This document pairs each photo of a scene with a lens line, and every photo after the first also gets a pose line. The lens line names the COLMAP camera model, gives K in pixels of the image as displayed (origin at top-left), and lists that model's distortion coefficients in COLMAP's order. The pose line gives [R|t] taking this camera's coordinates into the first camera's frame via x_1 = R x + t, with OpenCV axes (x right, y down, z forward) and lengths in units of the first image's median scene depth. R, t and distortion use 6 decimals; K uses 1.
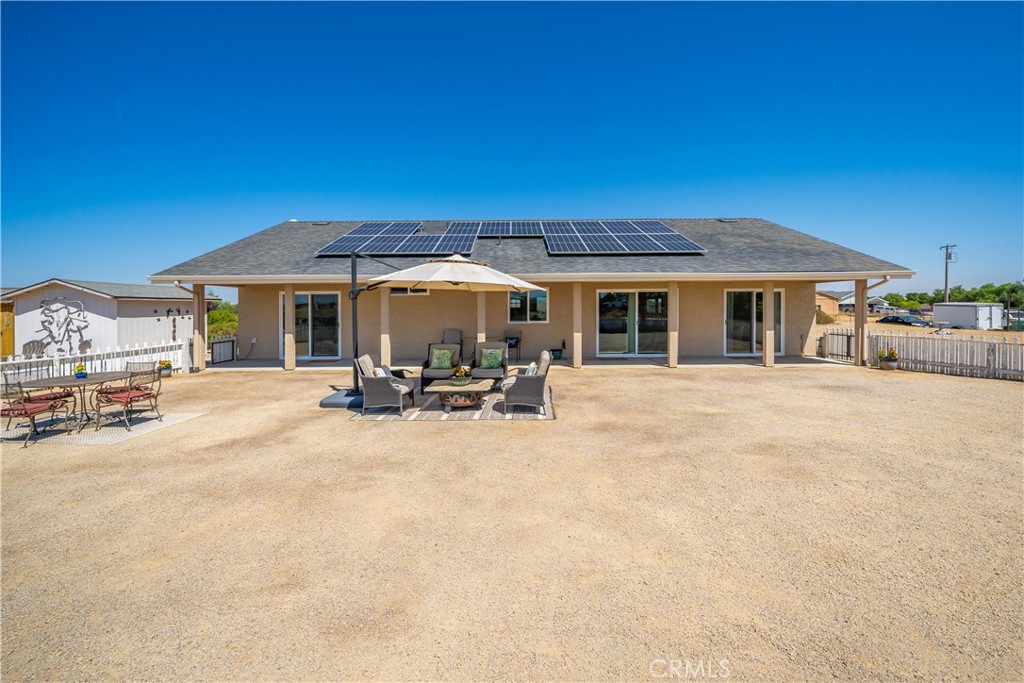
lens RADIAL K [[376.7, 0, 531.4], [0, 376.7, 313.5], [0, 0, 1]] dist [-0.003363, -0.000086]
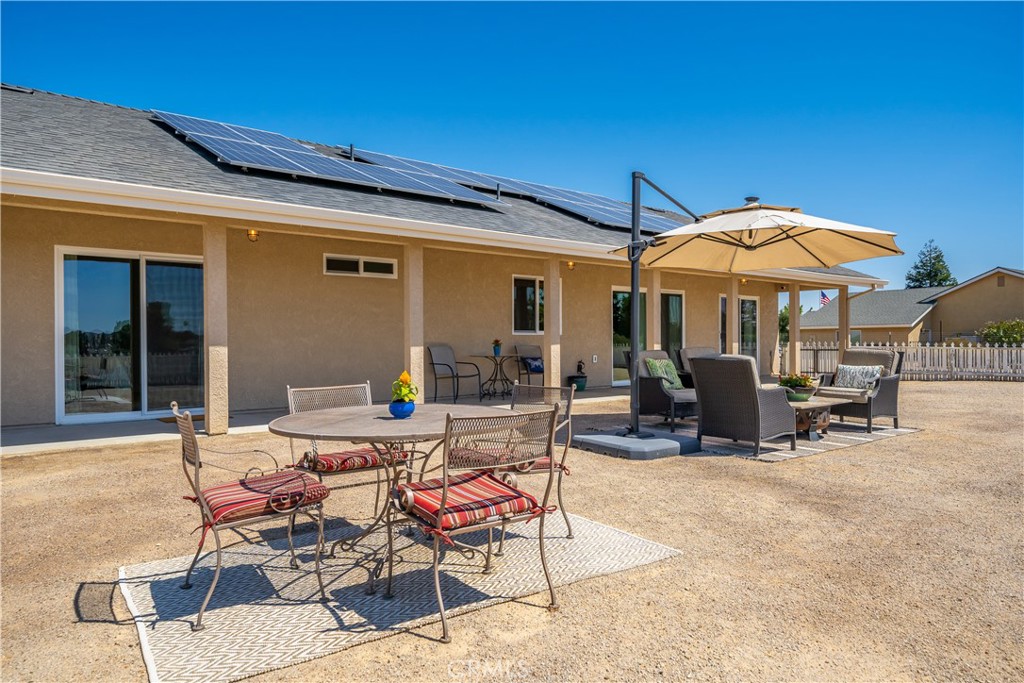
lens RADIAL K [[681.0, 0, 510.0], [0, 681.0, 343.3], [0, 0, 1]] dist [0.011201, 0.003381]
pose [[0.771846, 0.000155, 0.635810, -0.757006], [0.005652, 0.999959, -0.007105, 0.048144], [-0.635785, 0.009077, 0.771813, 0.180803]]
